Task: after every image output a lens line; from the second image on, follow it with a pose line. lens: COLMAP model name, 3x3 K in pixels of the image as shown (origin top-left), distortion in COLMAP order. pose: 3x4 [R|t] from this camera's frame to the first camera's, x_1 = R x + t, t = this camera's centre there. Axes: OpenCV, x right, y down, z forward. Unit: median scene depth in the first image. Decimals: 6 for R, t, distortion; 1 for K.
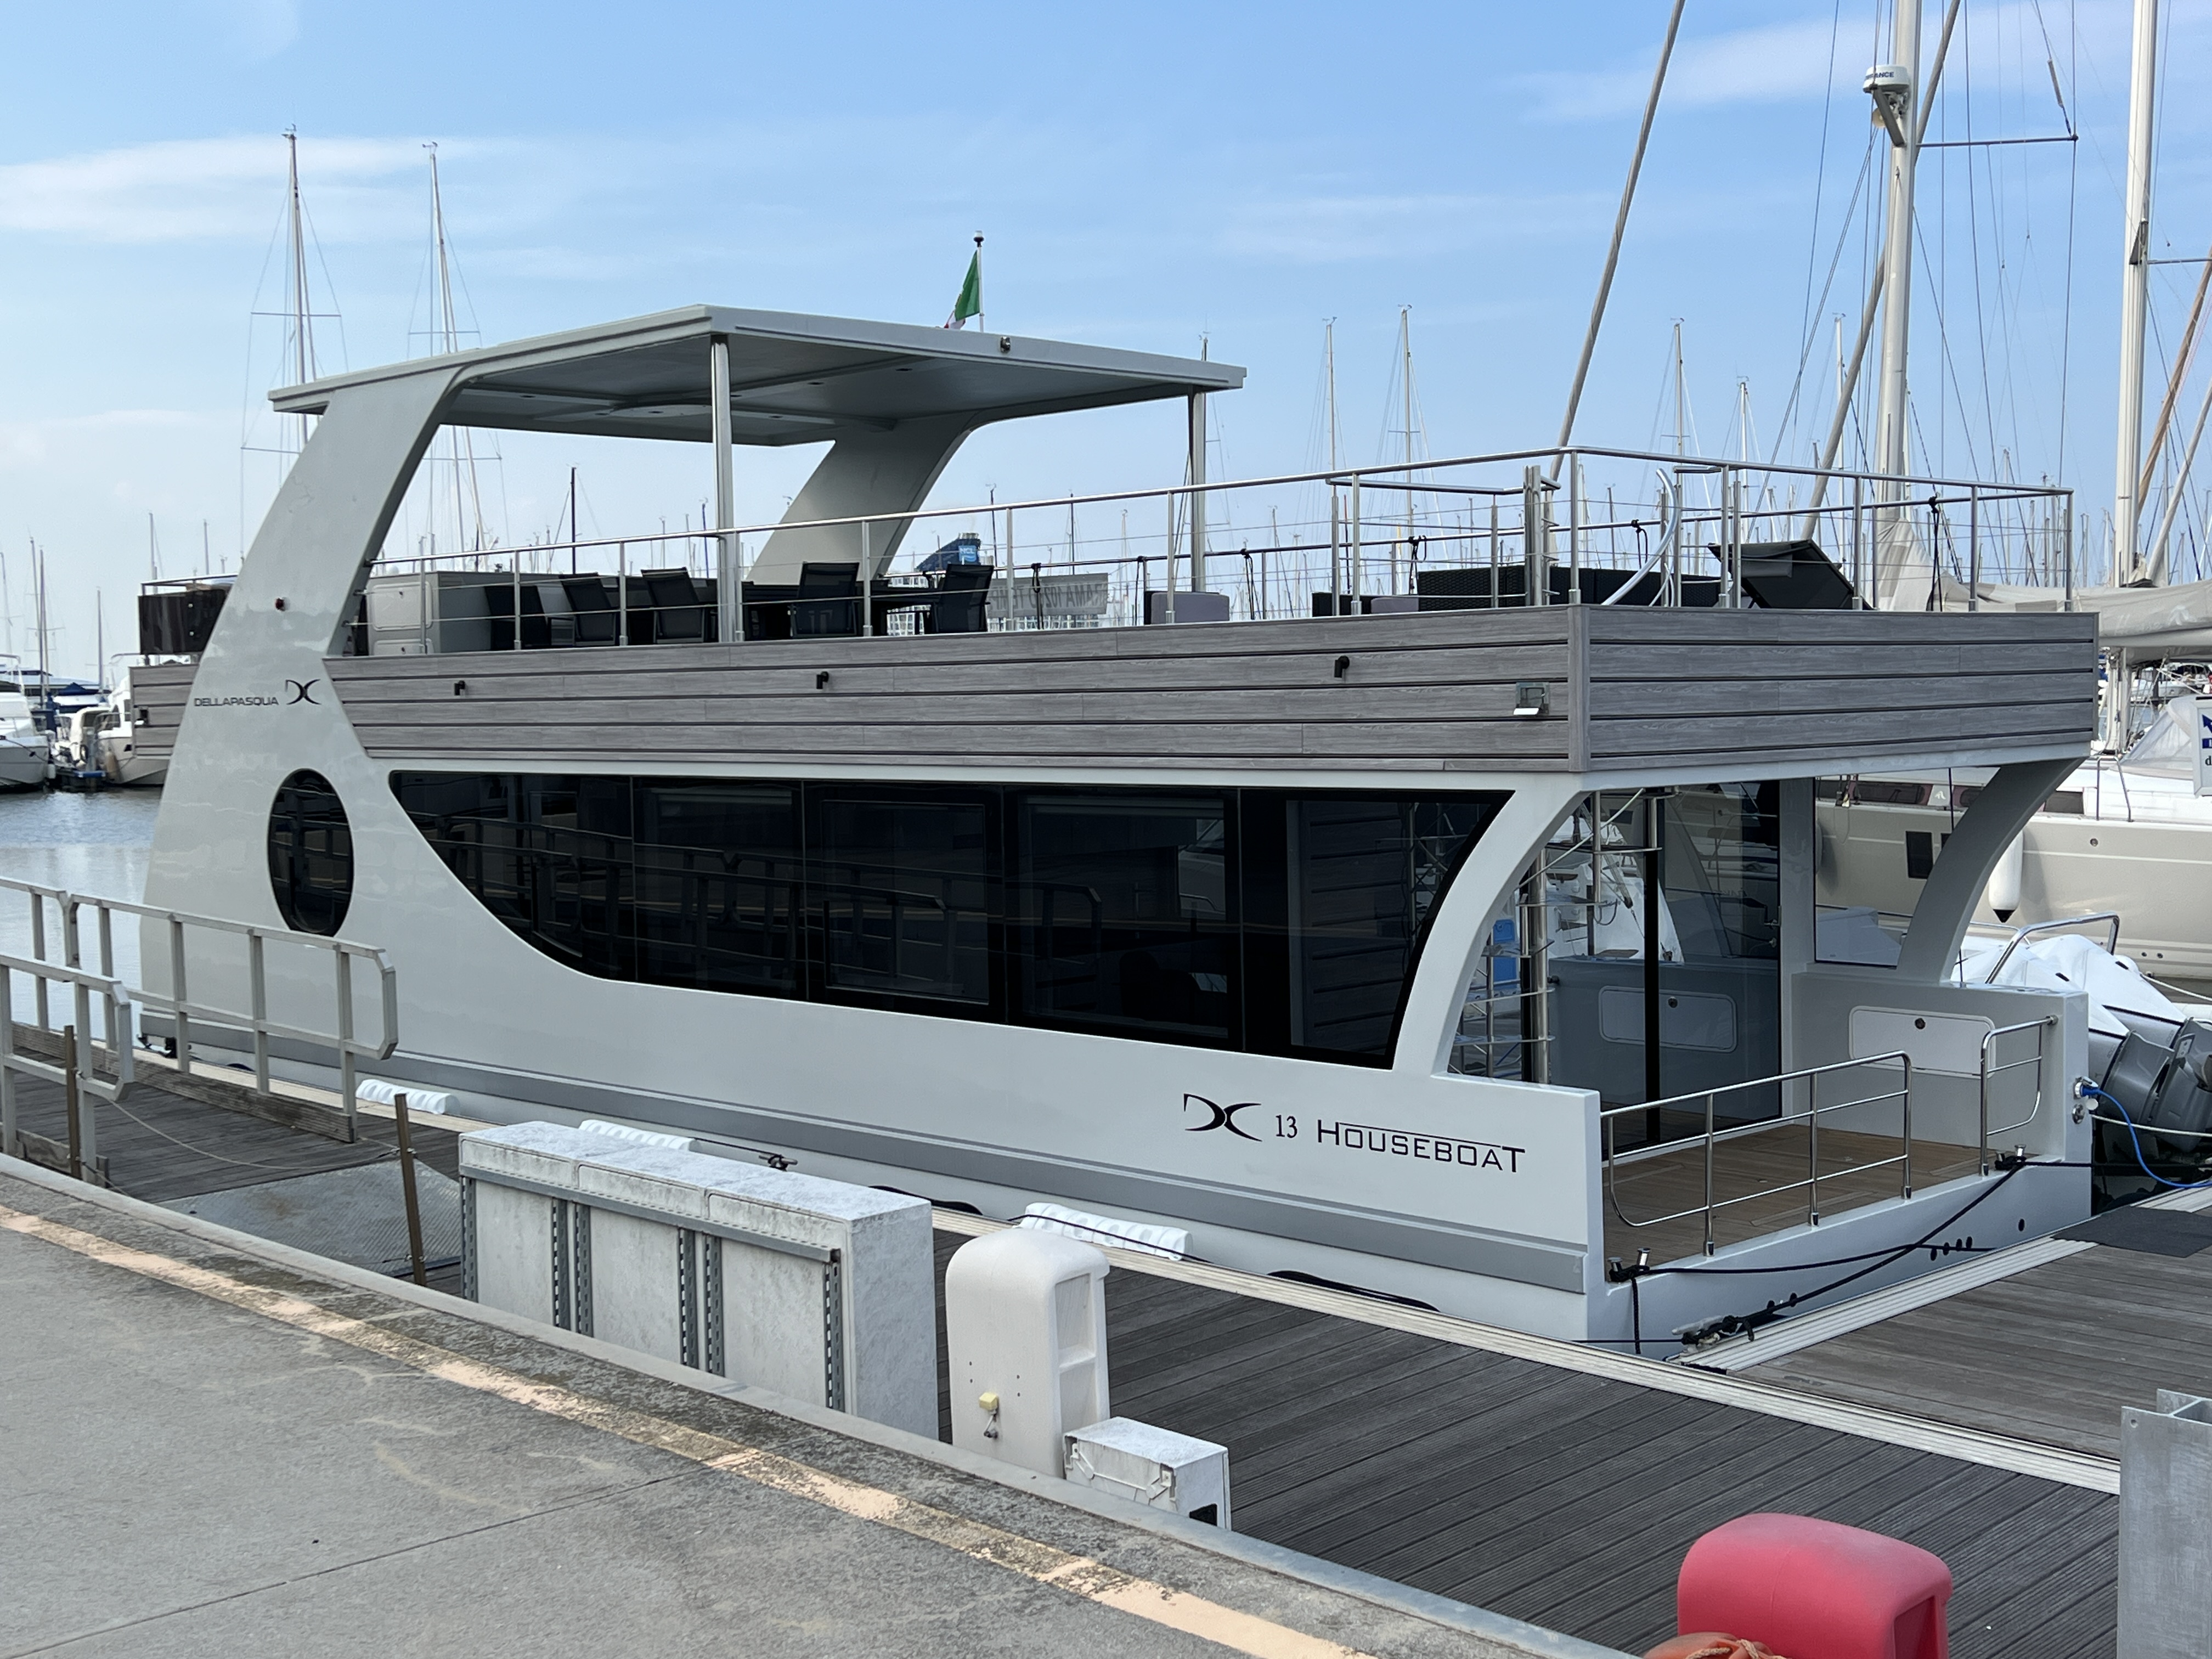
lens RADIAL K [[2607.8, 0, 1106.0], [0, 2607.8, 829.5], [0, 0, 1]] dist [0.154368, -0.050607]
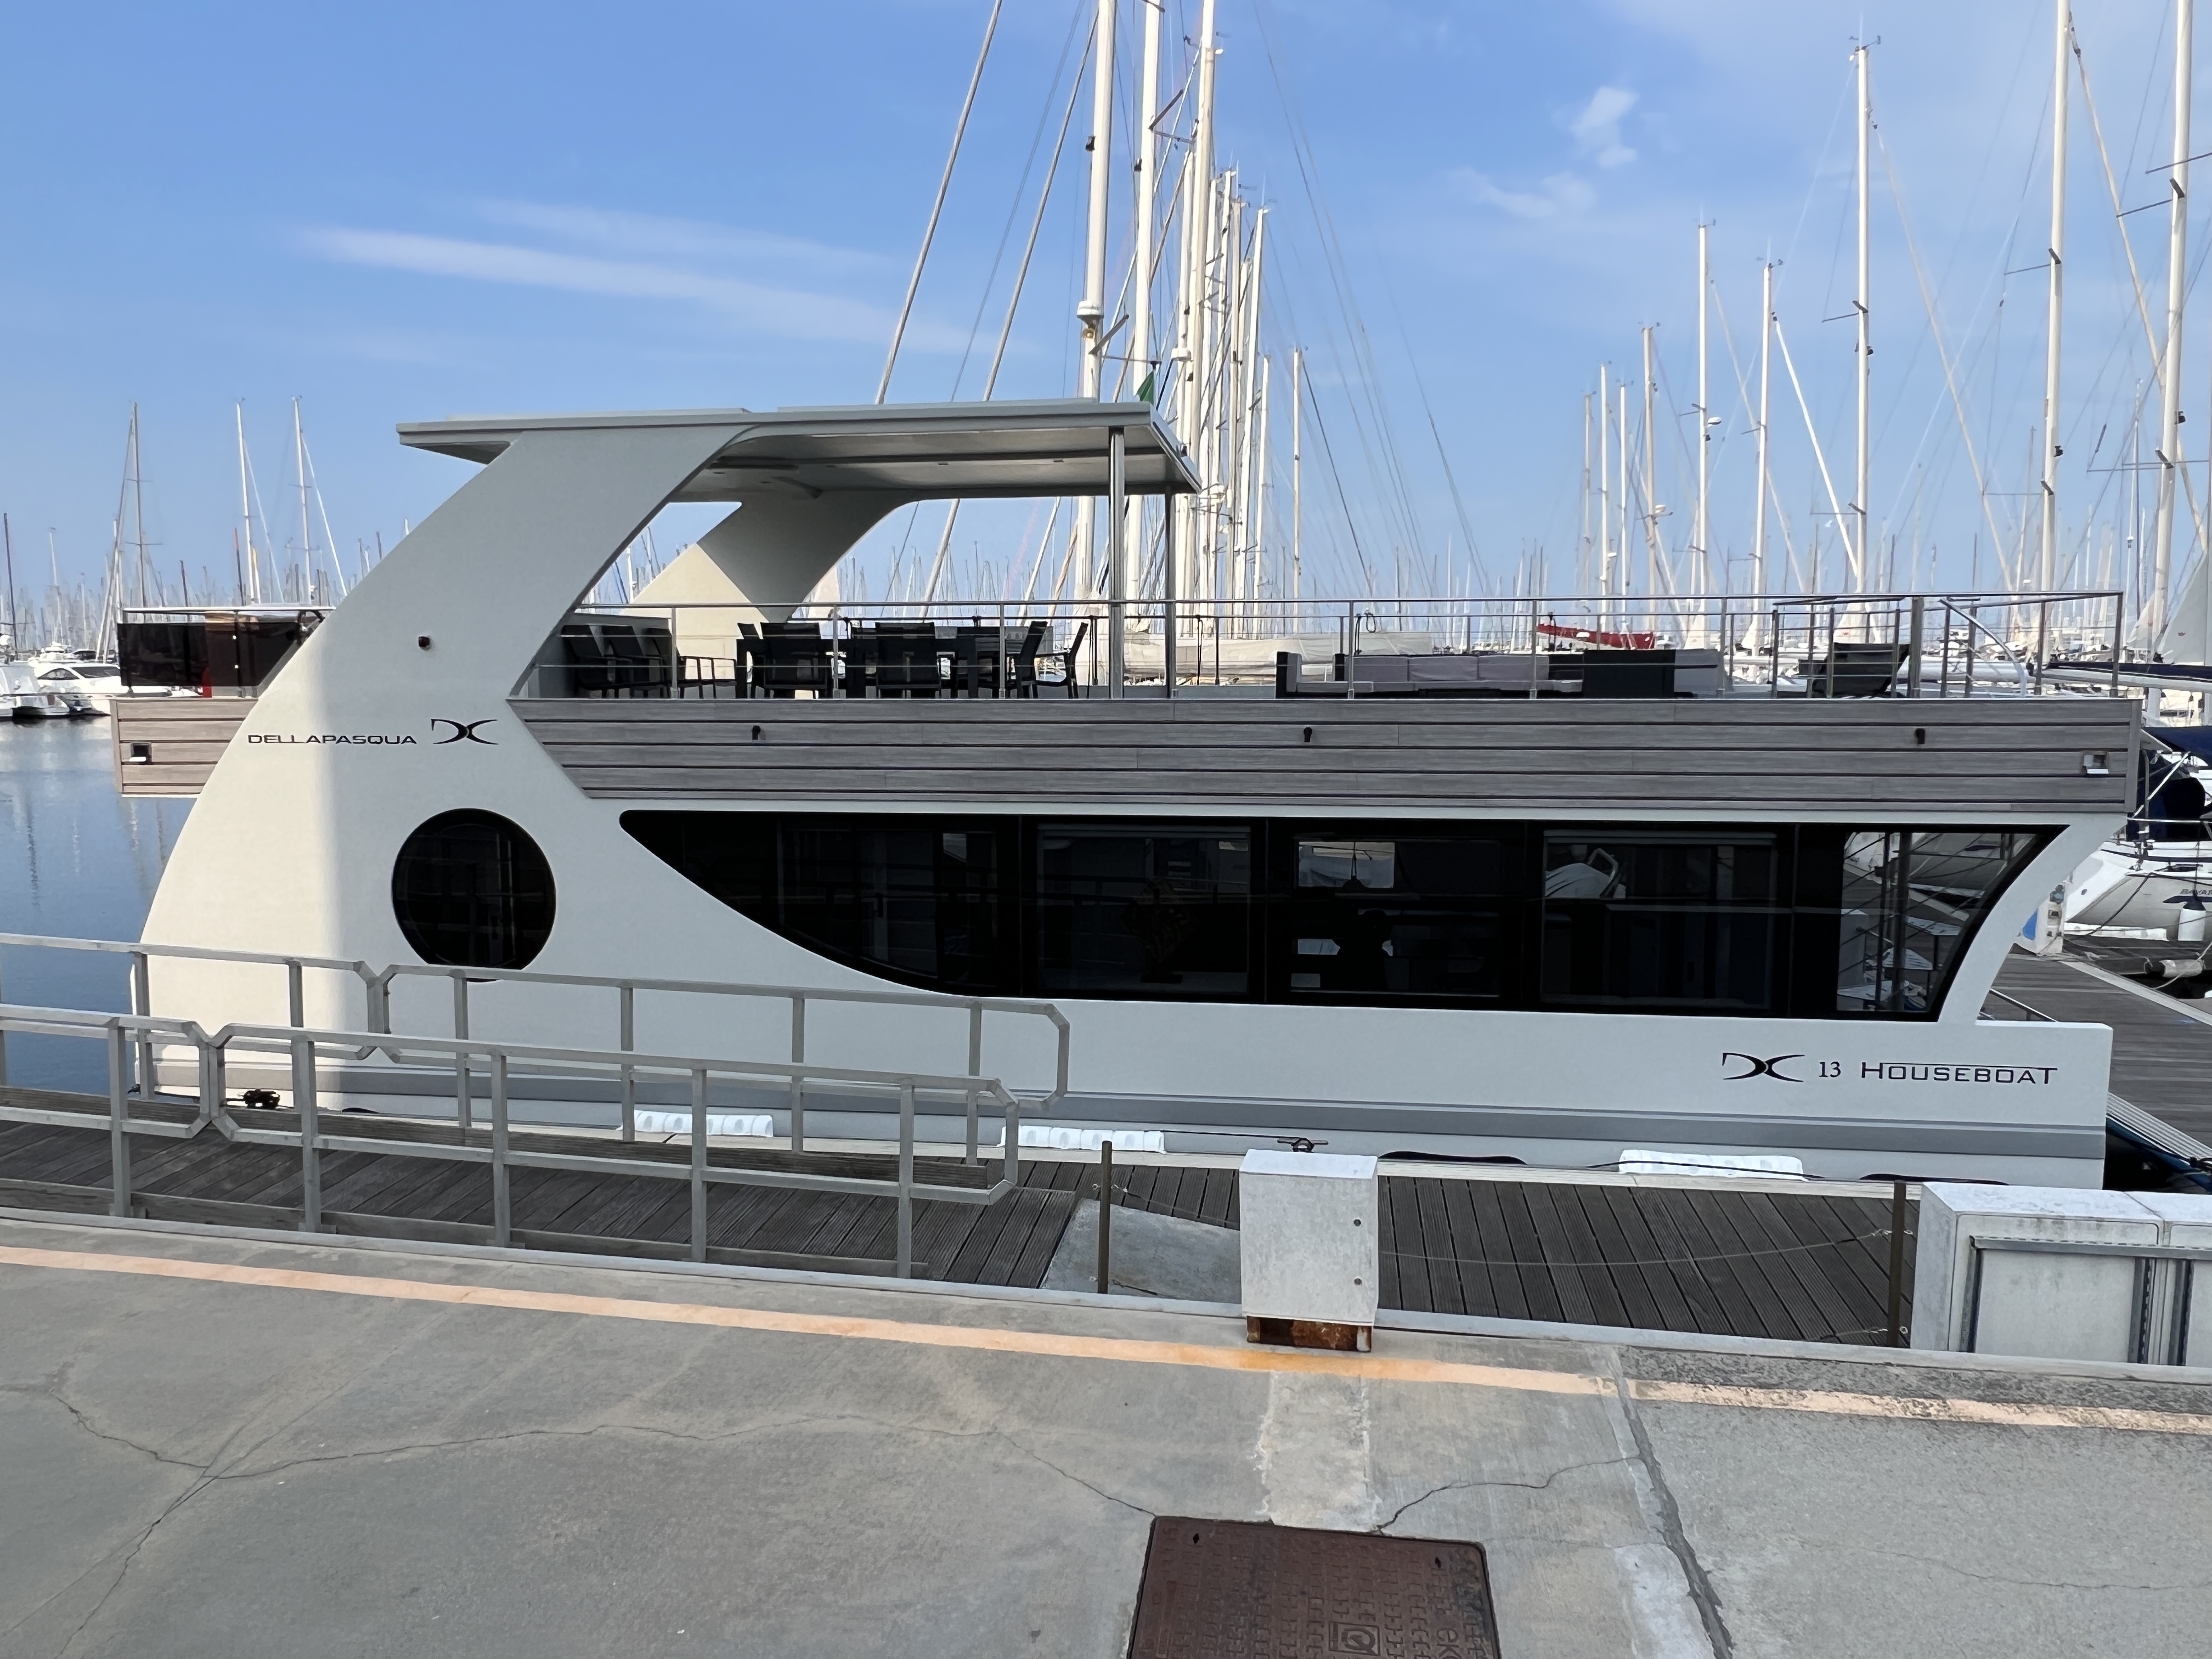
lens RADIAL K [[1606.8, 0, 1106.0], [0, 1606.8, 829.5], [0, 0, 1]] dist [-0.006449, 0.003617]
pose [[0.791816, -0.049983, 0.608710, -0.722626], [0.021114, 0.998290, 0.054507, -0.064439], [-0.610394, -0.030307, 0.791518, 0.558287]]
